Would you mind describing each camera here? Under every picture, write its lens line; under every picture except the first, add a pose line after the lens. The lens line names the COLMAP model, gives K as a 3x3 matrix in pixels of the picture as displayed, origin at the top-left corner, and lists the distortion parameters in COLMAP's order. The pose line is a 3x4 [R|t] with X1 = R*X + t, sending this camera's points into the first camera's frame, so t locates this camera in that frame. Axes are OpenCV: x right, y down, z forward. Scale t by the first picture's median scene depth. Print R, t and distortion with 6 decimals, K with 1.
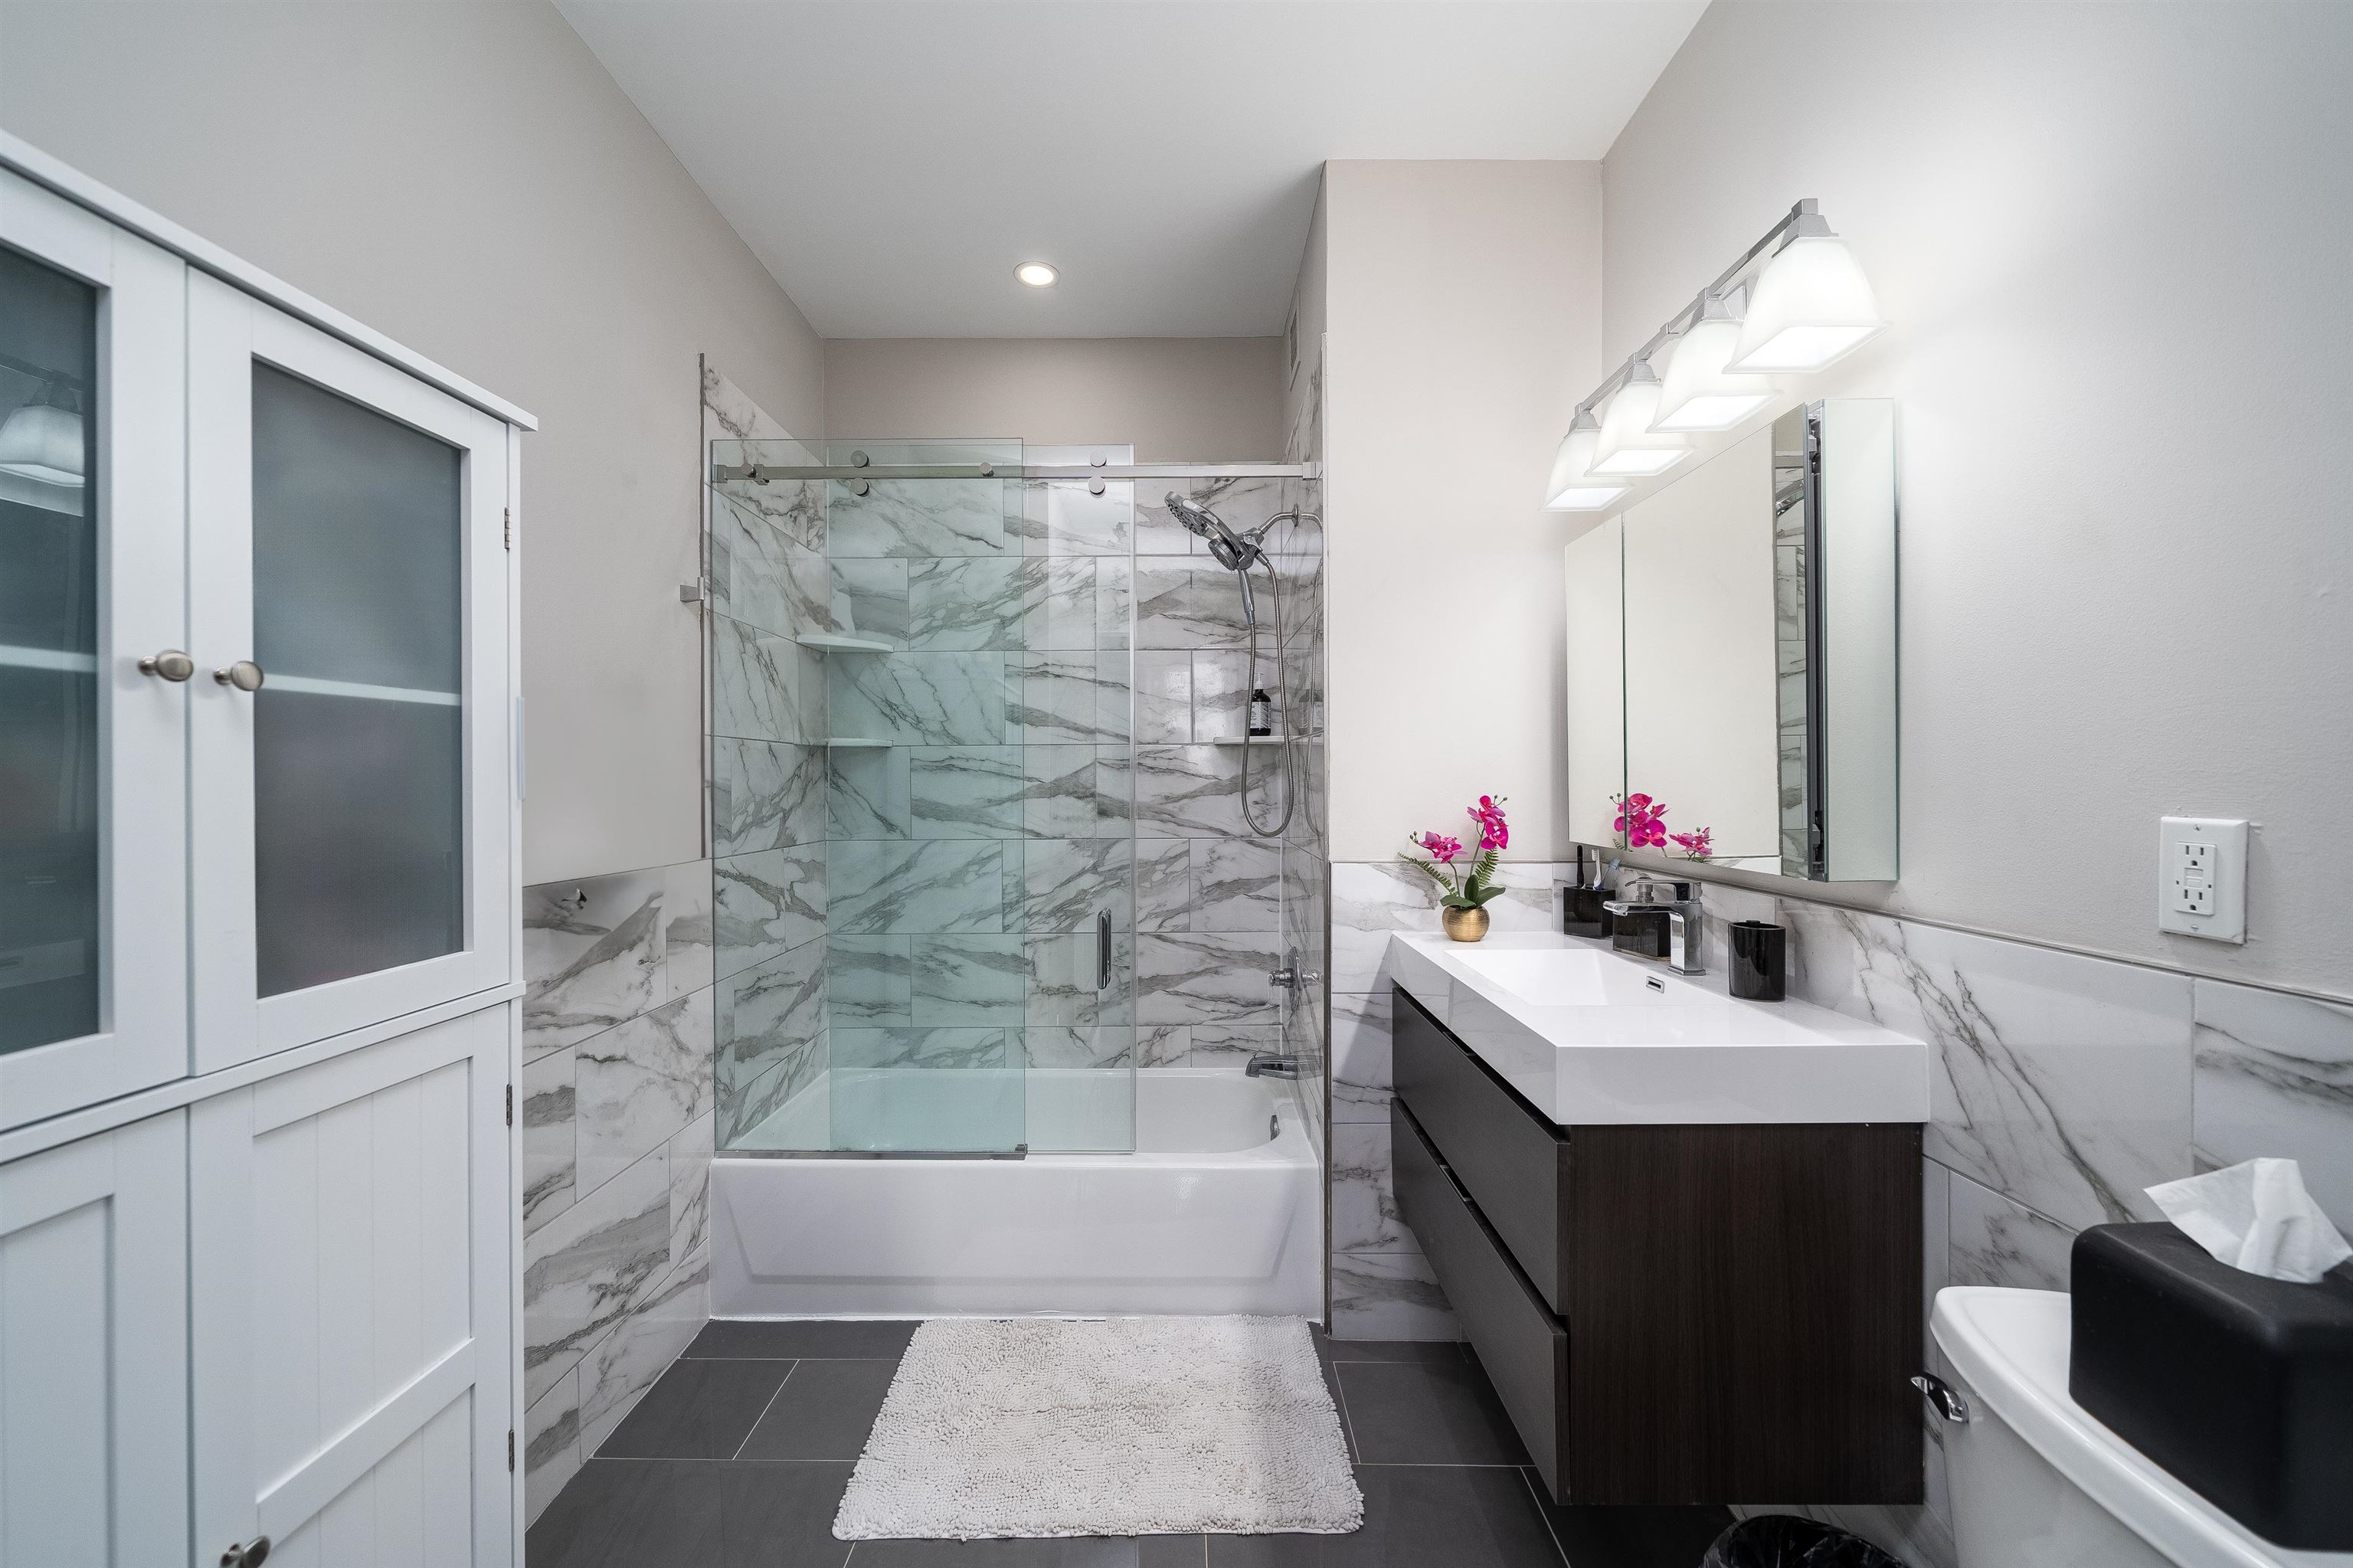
lens RADIAL K [[873.0, 0, 1179.4], [0, 873.0, 787.3], [0, 0, 1]] dist [-0.002540, -0.000187]
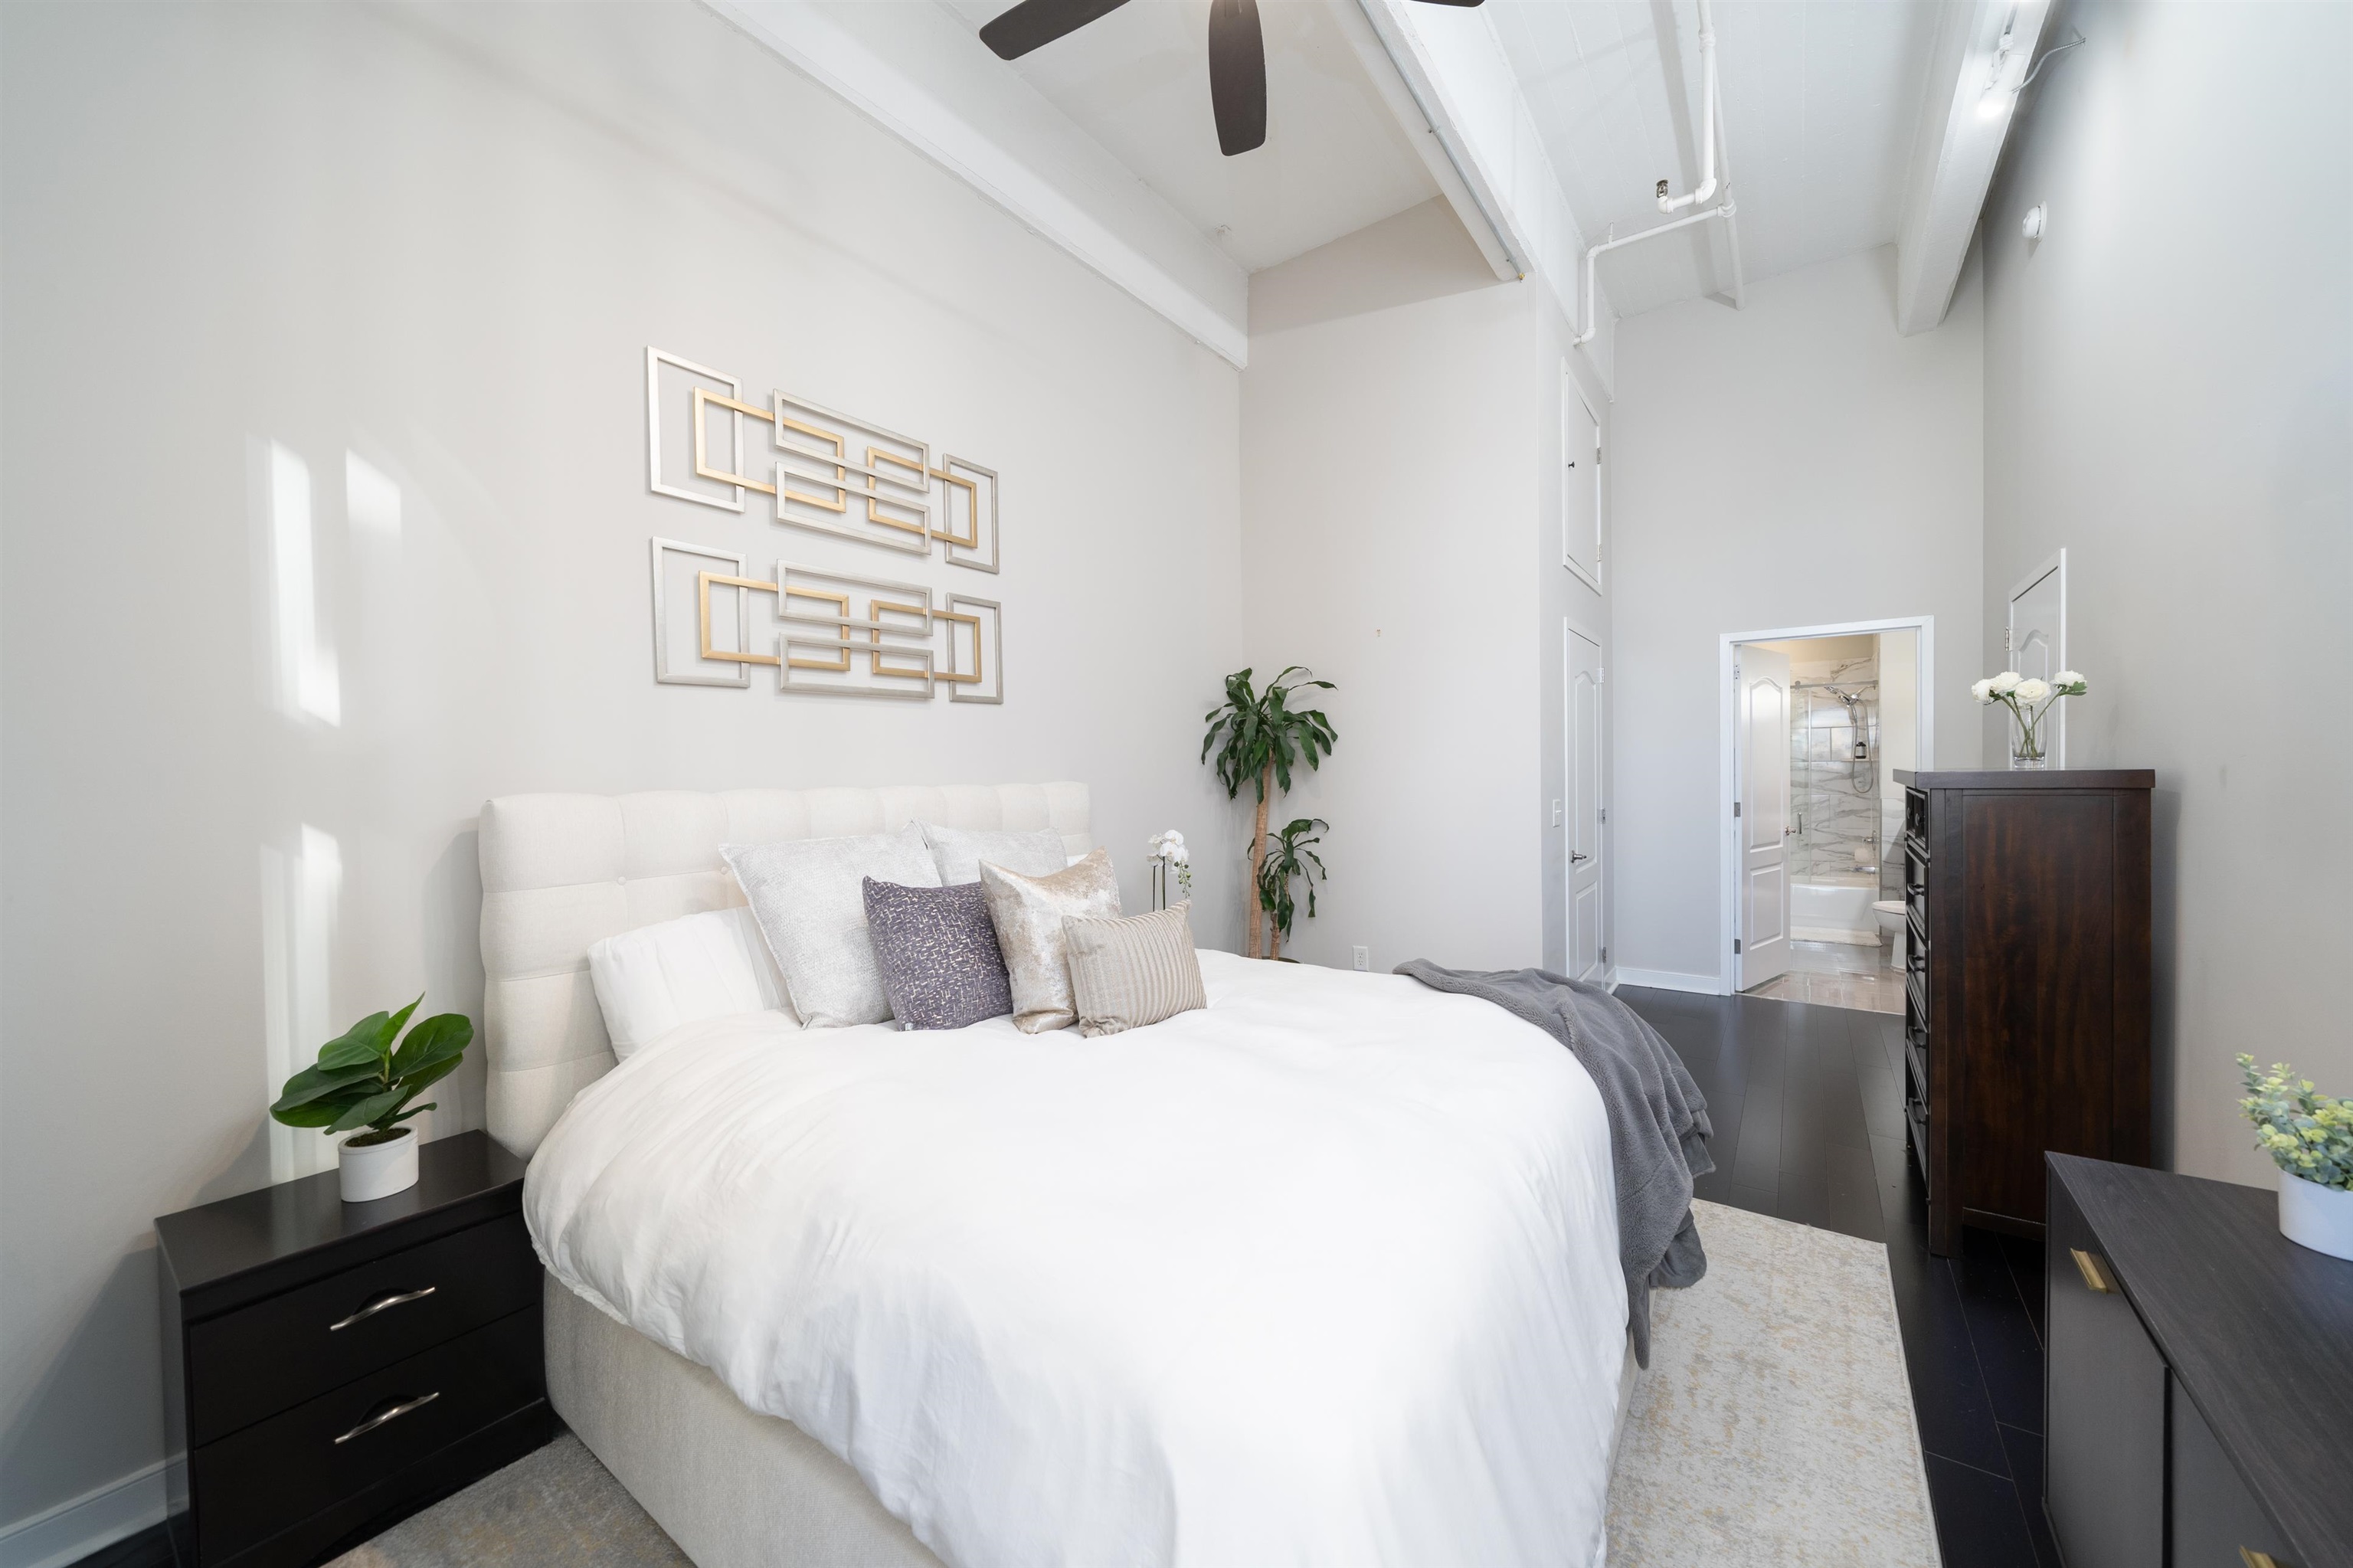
lens RADIAL K [[853.9, 0, 1172.7], [0, 853.9, 787.1], [0, 0, 1]] dist [-0.004476, -0.000324]
pose [[0.808411, 0.000290, -0.588619, -0.082579], [0.018913, 0.999471, 0.026467, -0.078788], [0.588315, -0.032529, 0.807977, -2.434880]]
